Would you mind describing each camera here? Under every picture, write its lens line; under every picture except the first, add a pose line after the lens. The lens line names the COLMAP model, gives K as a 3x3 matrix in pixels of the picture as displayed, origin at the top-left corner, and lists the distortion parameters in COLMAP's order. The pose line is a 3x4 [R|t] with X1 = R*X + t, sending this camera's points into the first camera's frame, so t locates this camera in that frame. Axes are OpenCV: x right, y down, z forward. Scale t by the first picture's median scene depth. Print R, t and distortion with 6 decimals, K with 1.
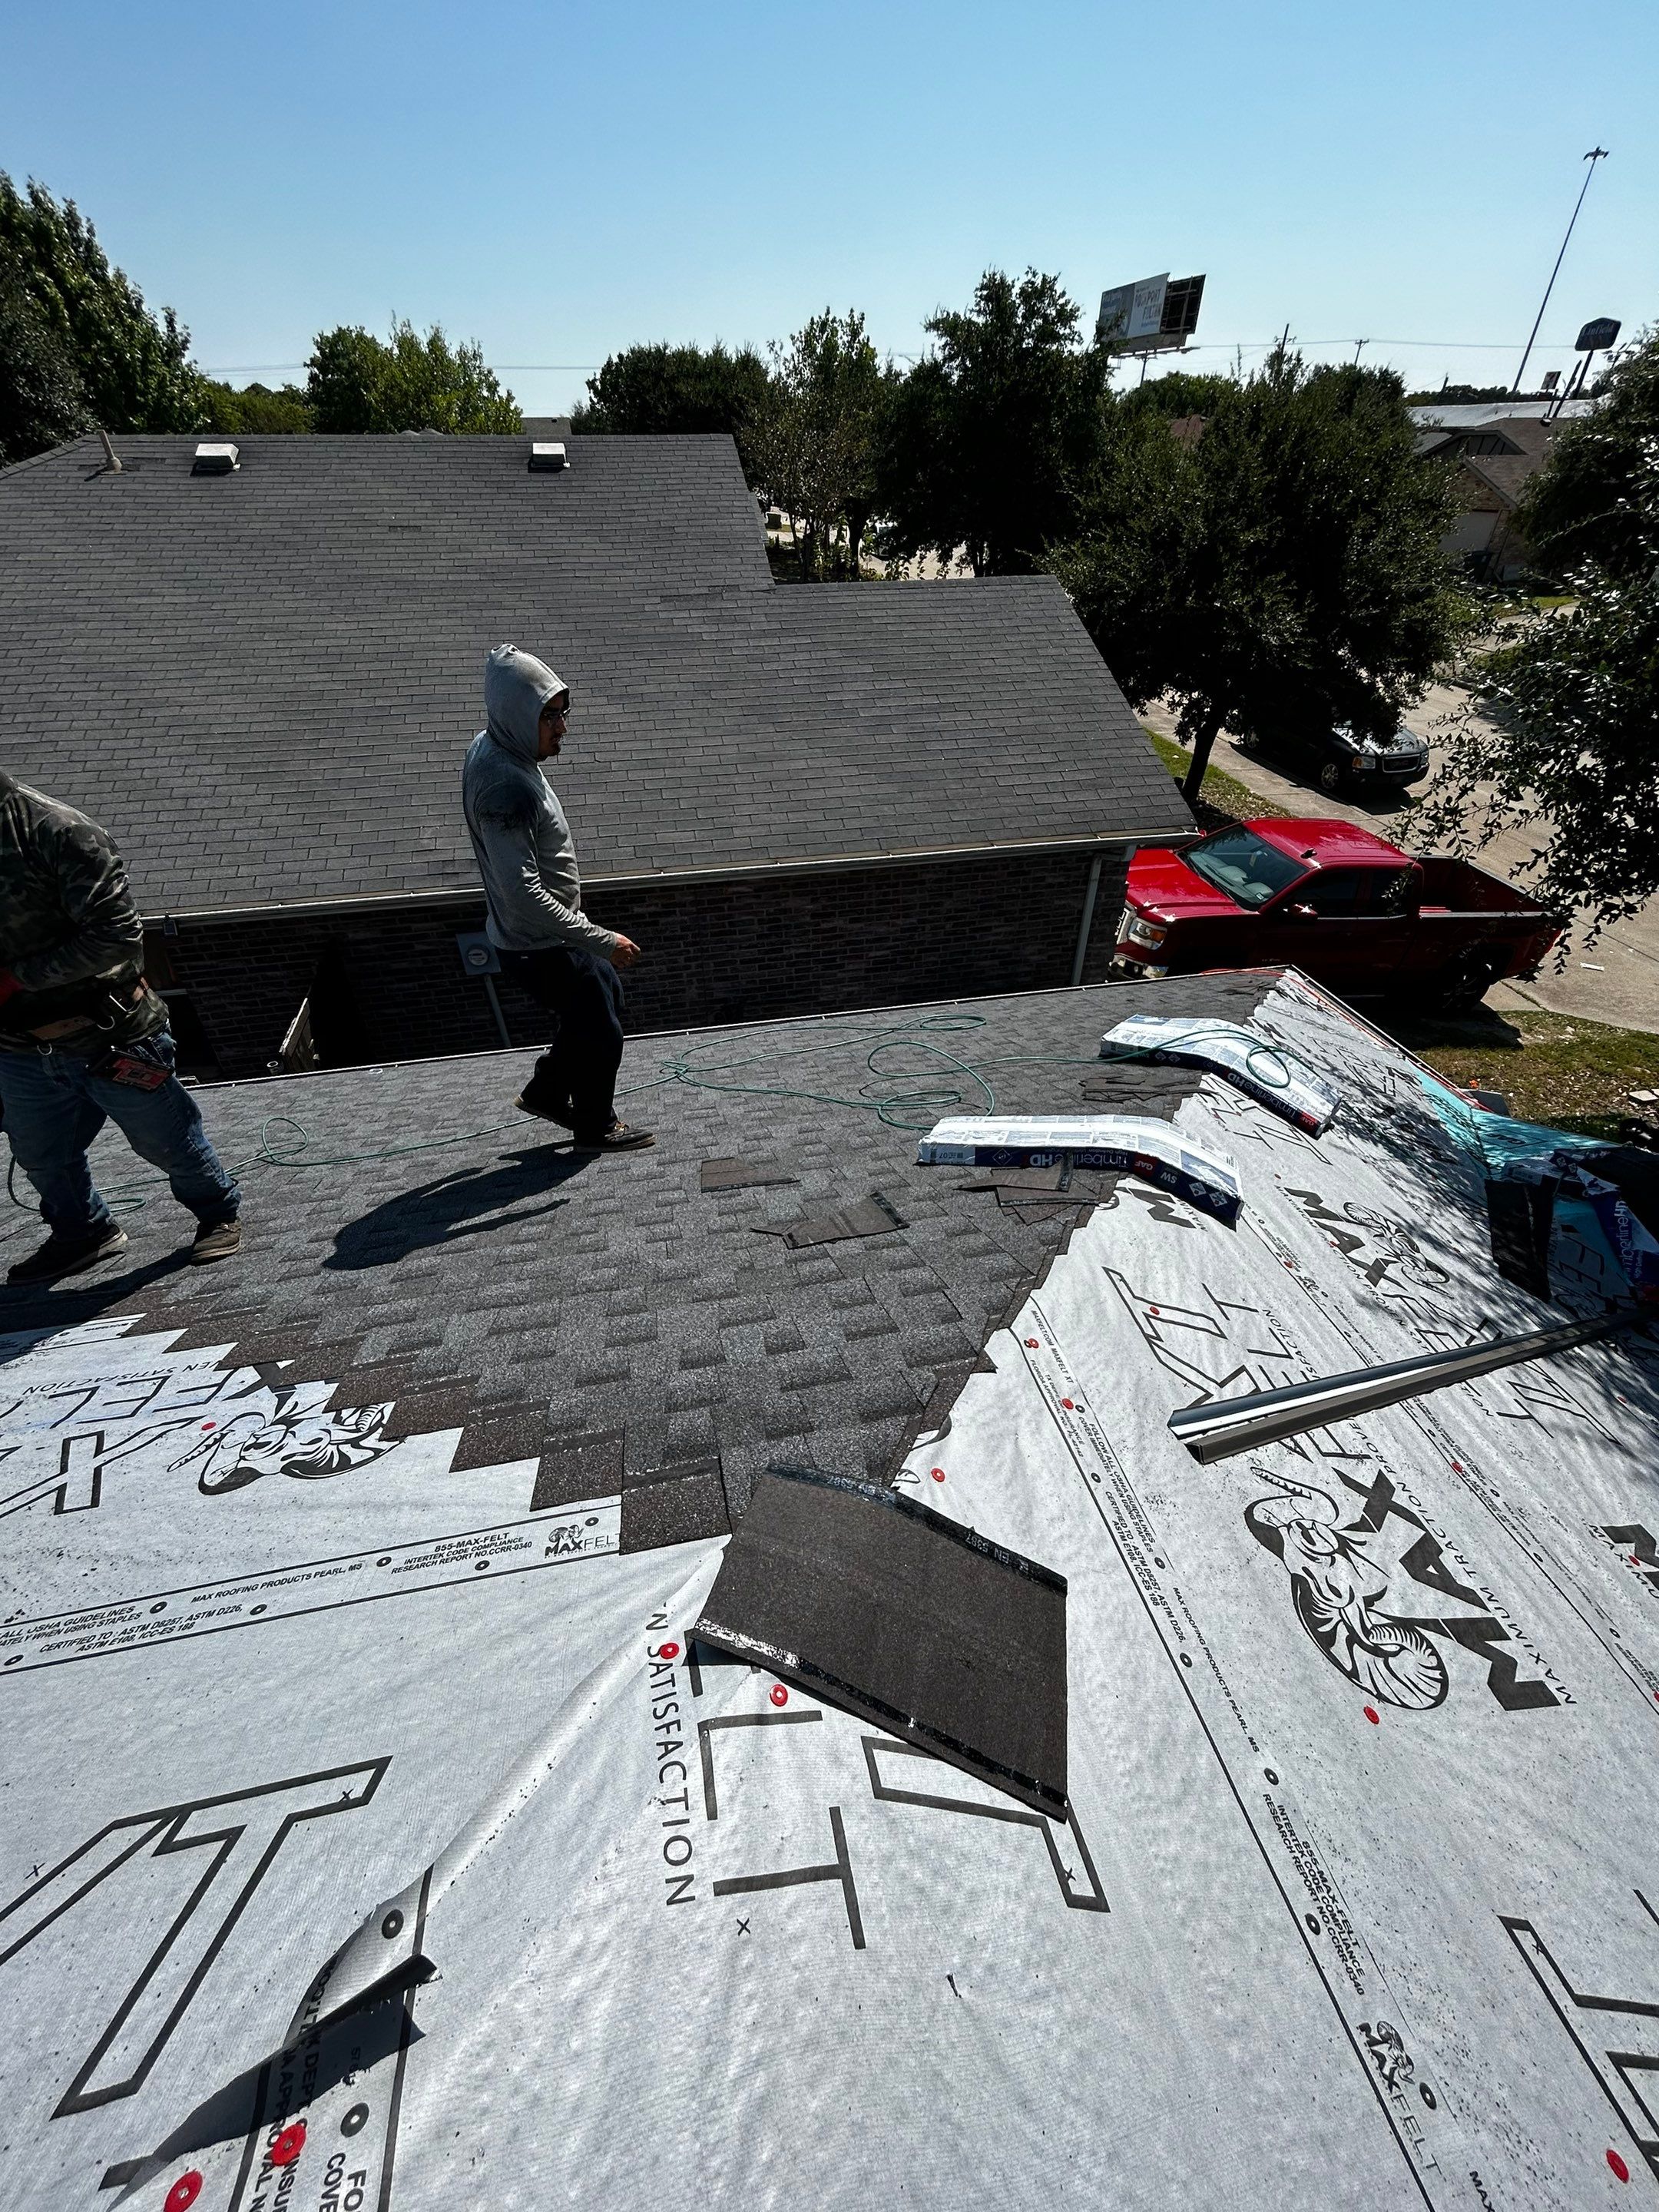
lens RADIAL K [[896.3, 0, 828.6], [0, 896.3, 1100.2], [0, 0, 1]] dist [-0.007264, 0.003186]
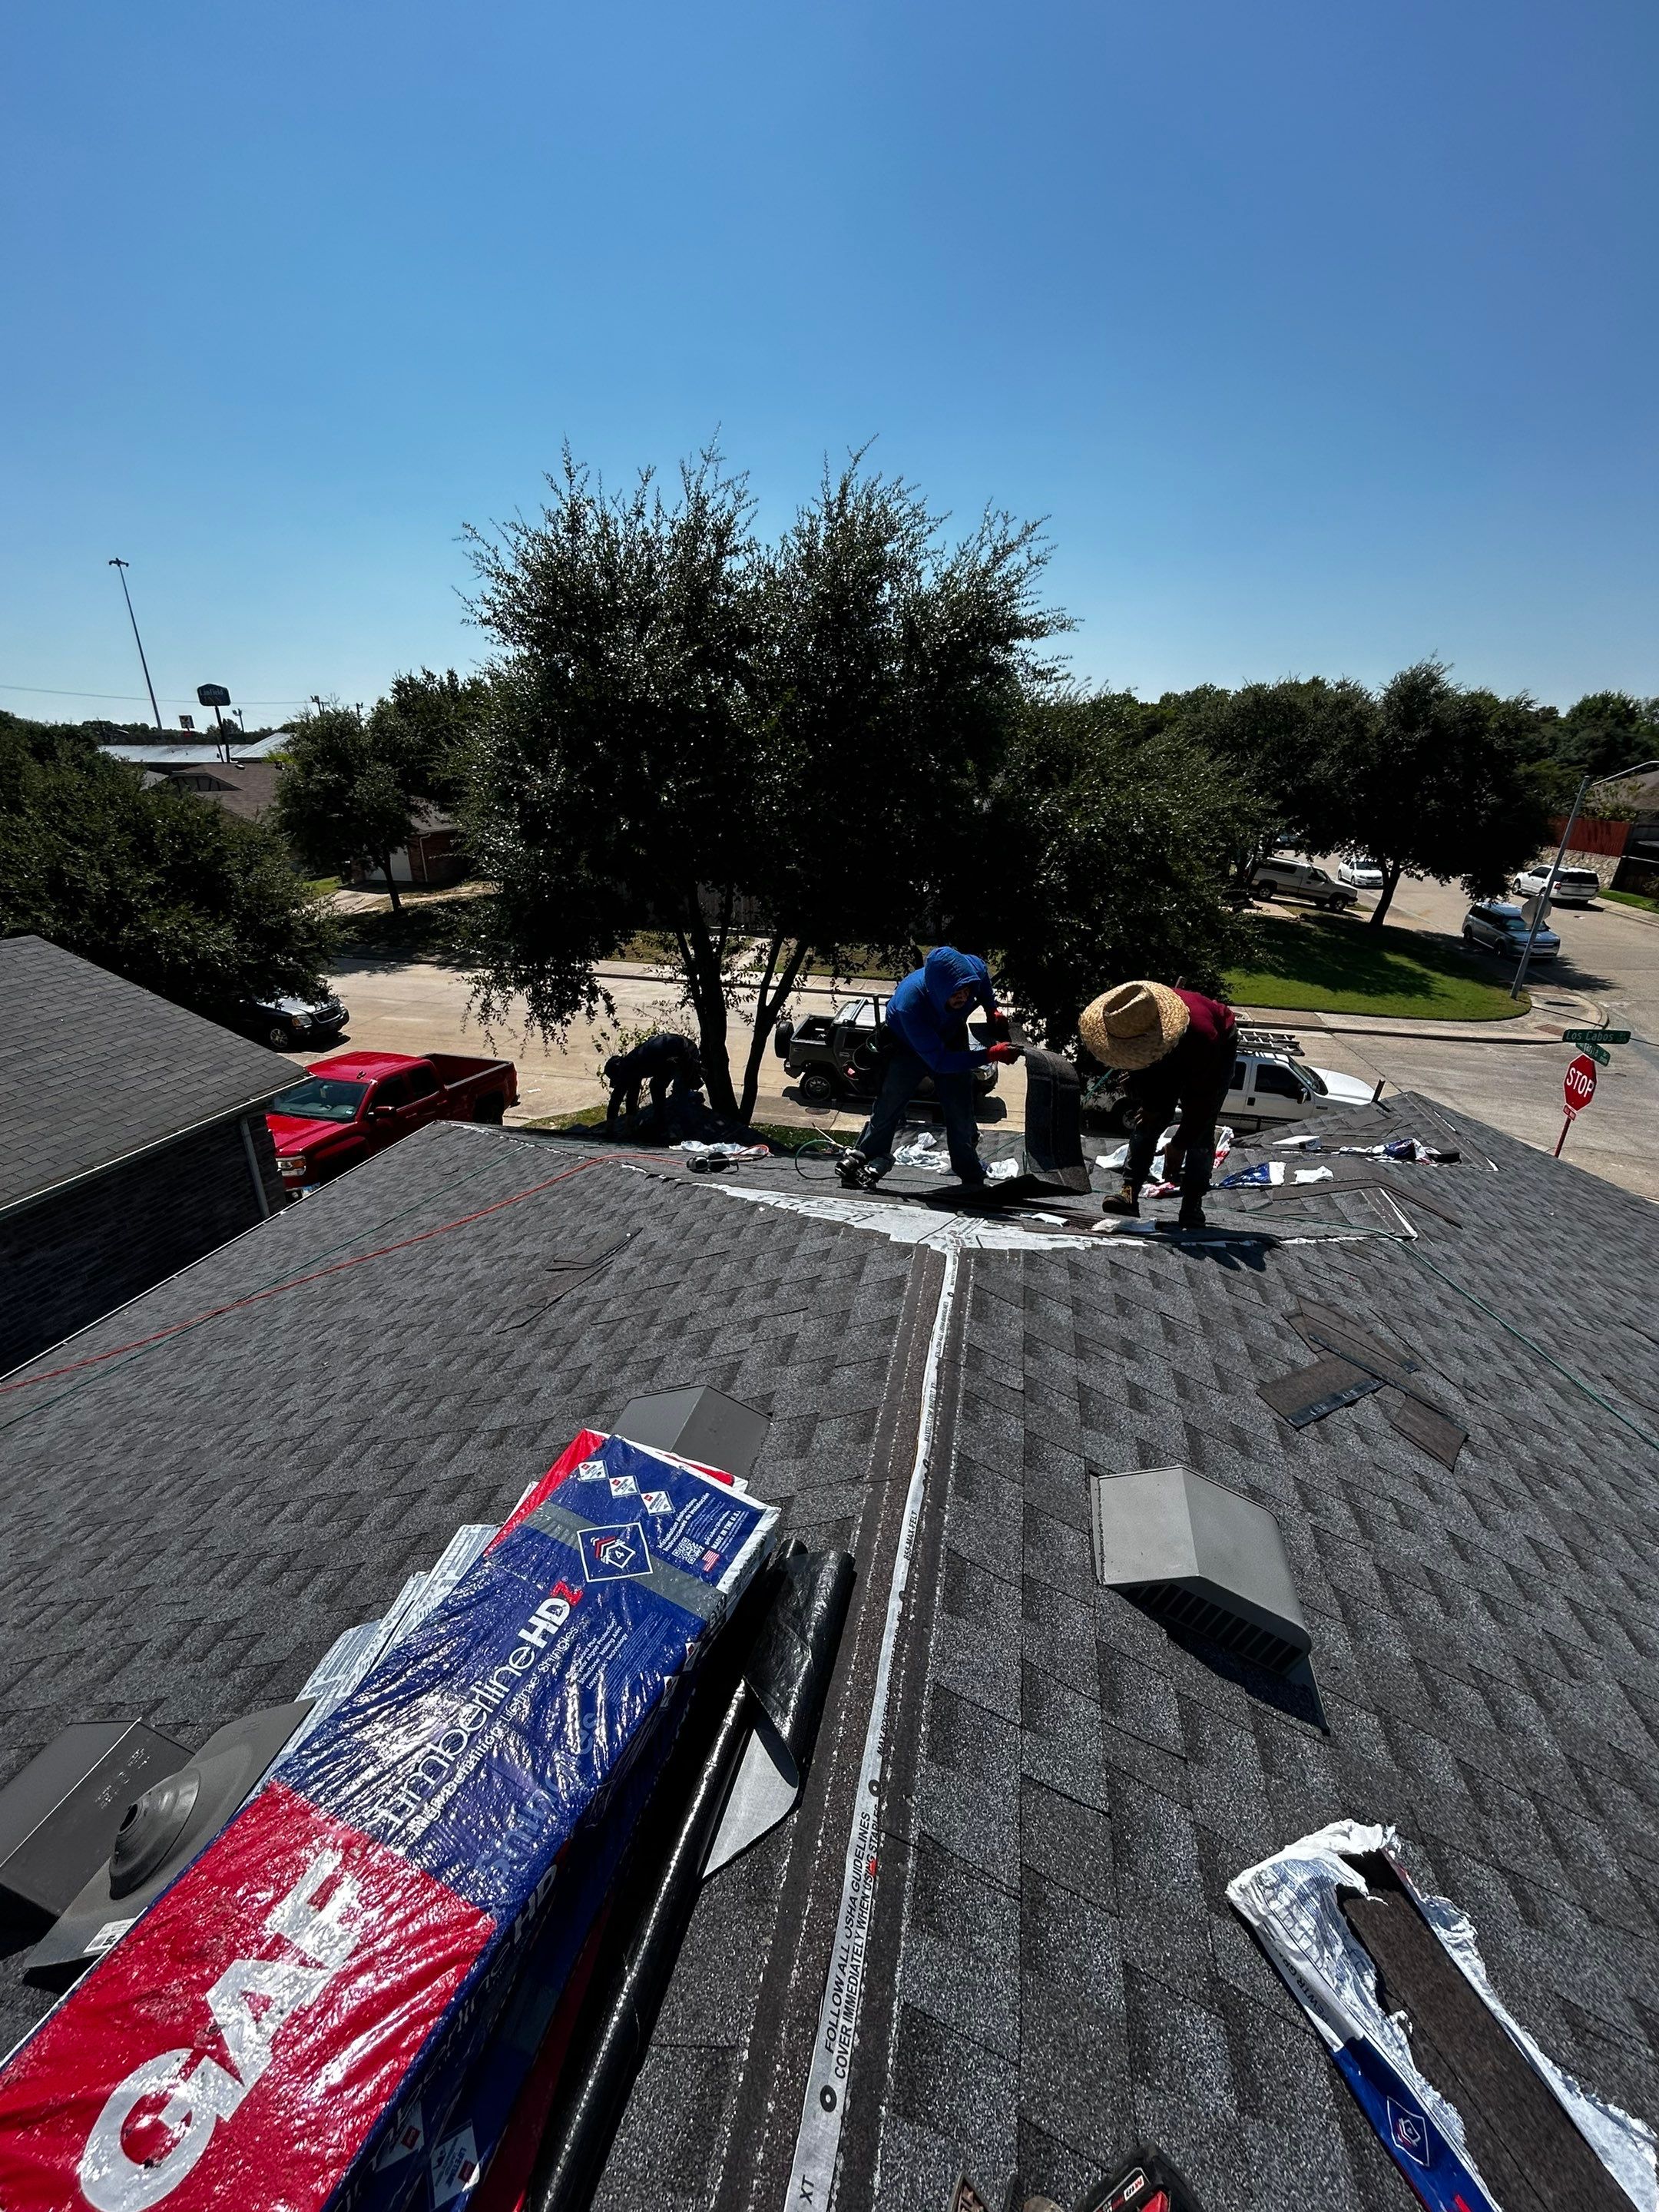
lens RADIAL K [[899.5, 0, 832.0], [0, 899.5, 1097.9], [0, 0, 1]] dist [-0.002781, 0.000895]
pose [[0.404972, -0.319152, 0.856820, -0.448395], [0.543015, 0.837890, 0.055448, 0.089371], [-0.735617, 0.442812, 0.512626, -0.288522]]
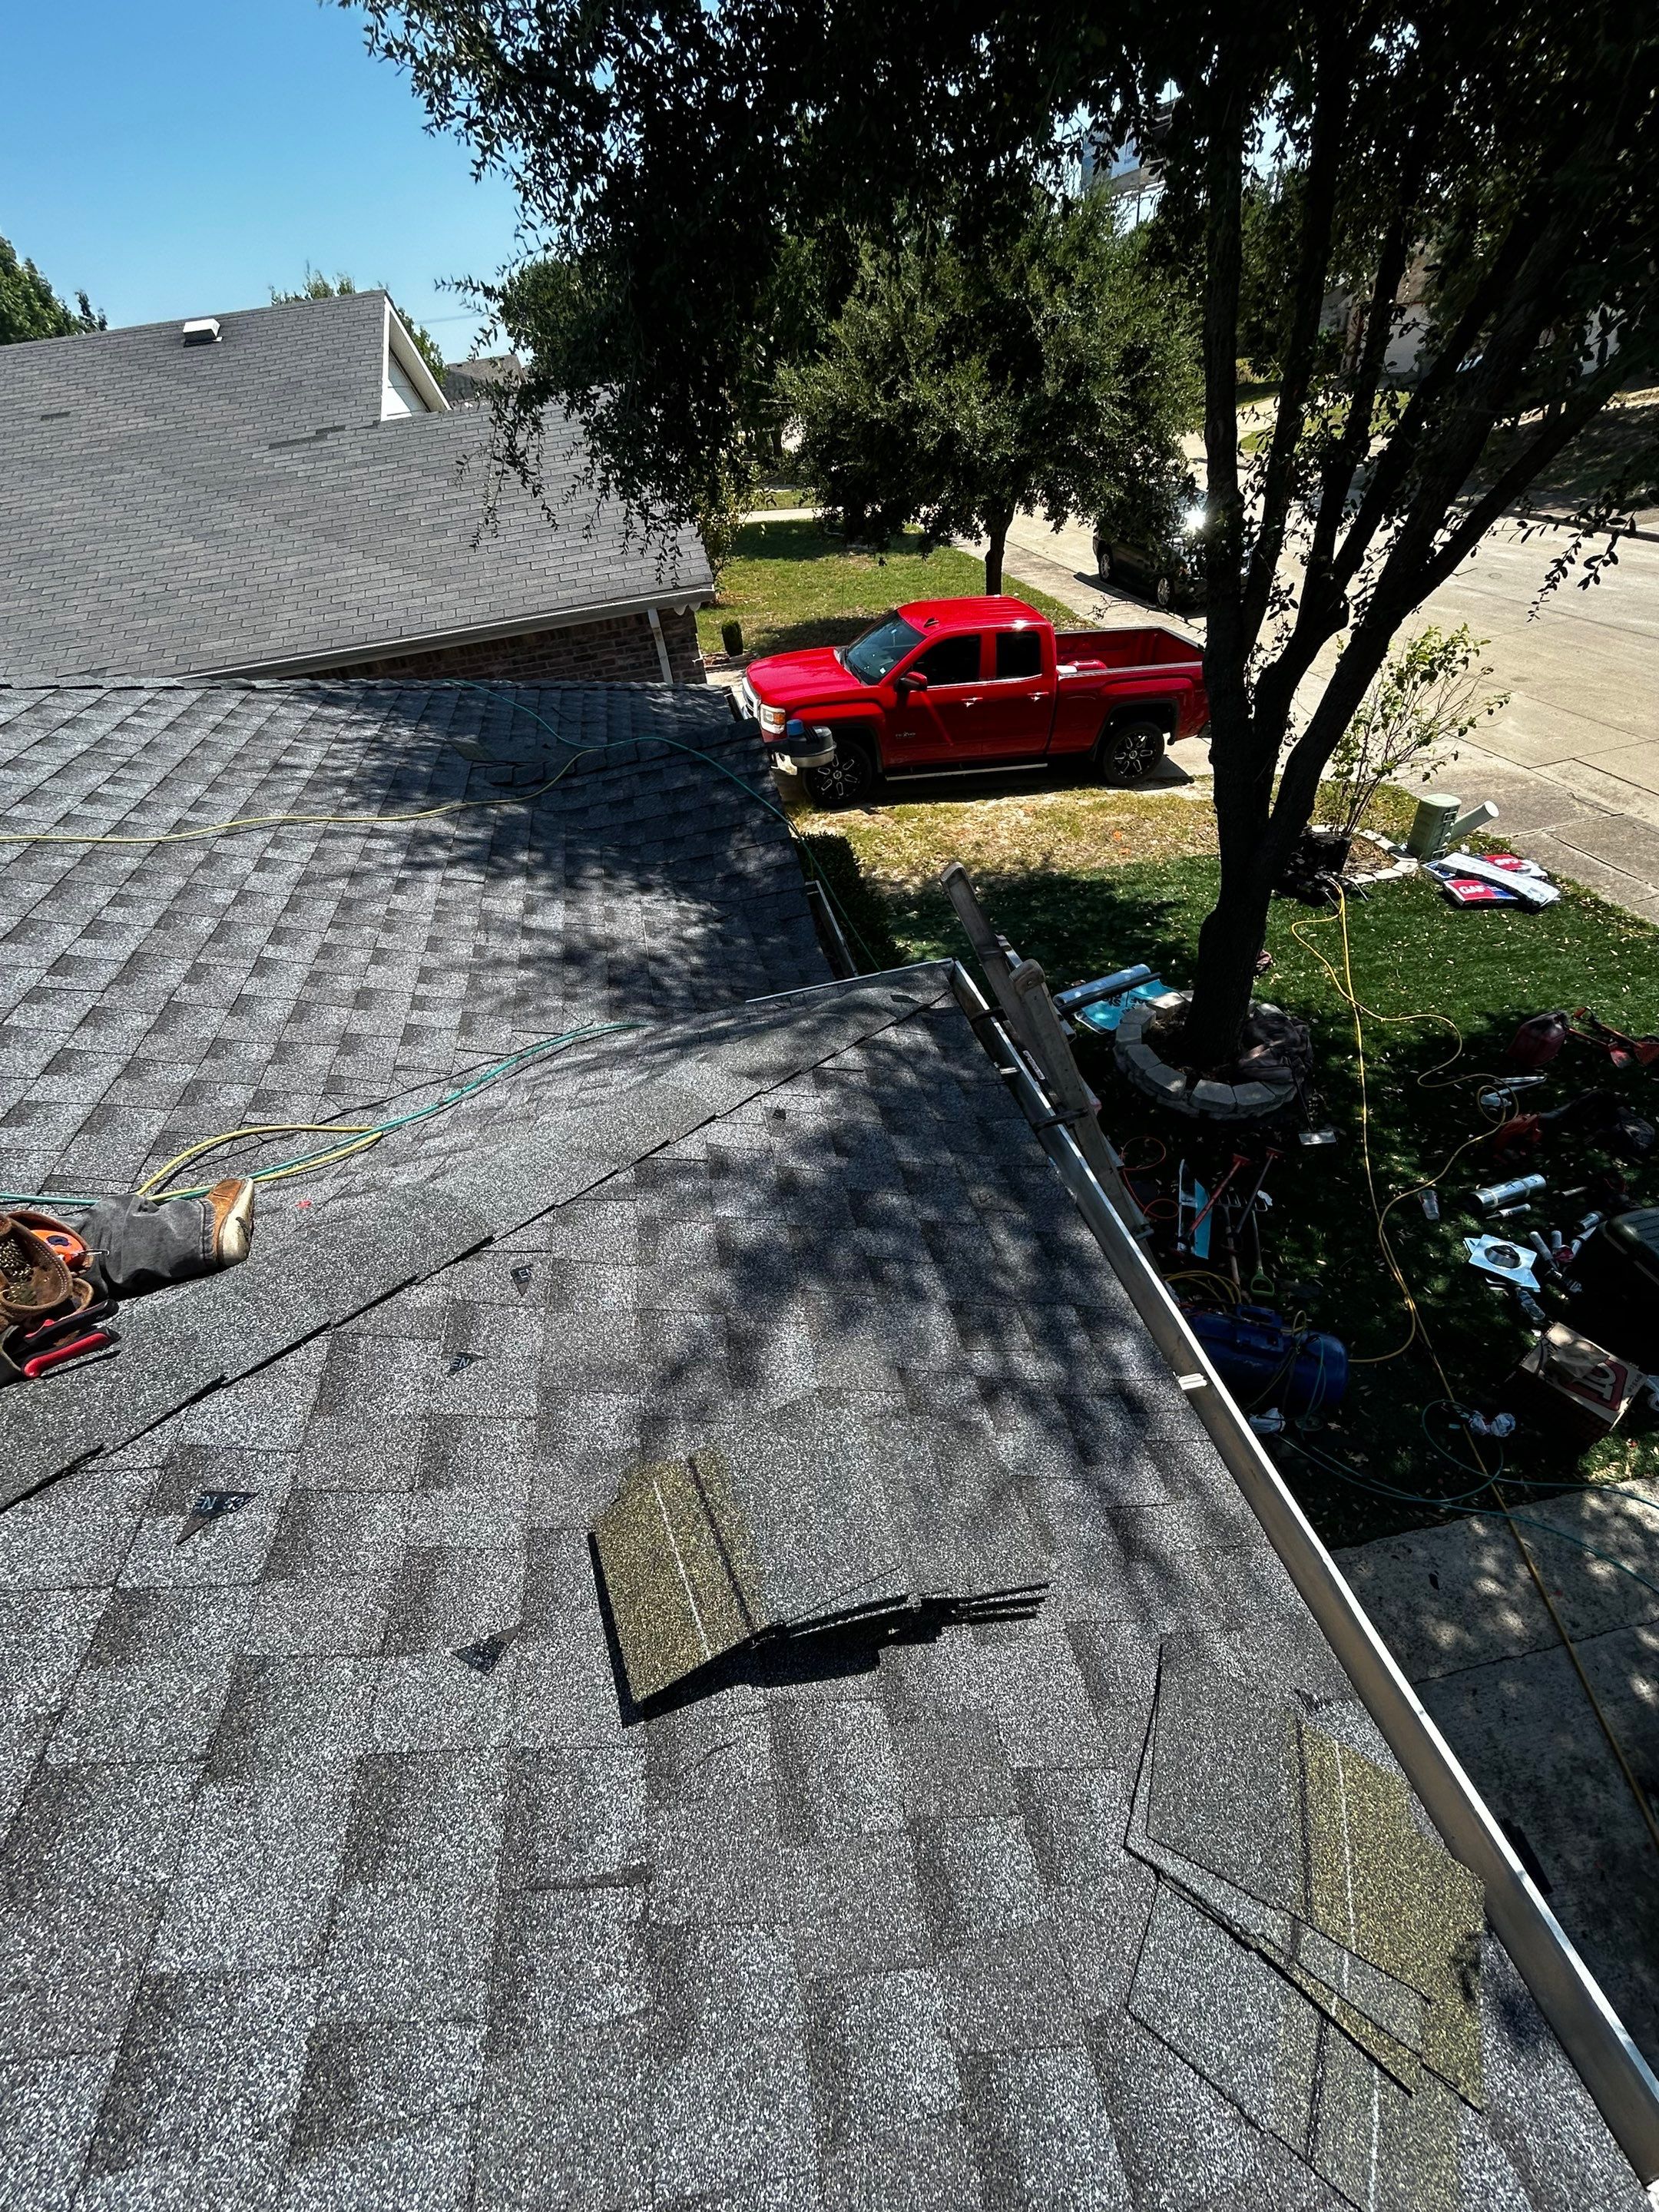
lens RADIAL K [[898.8, 0, 833.9], [0, 898.8, 1097.3], [0, 0, 1]] dist [-0.001917, 0.000710]
pose [[0.992753, -0.077484, -0.091857, 0.574433], [0.082516, 0.995216, 0.052310, 0.240916], [0.087364, -0.059510, 0.994397, -0.072578]]
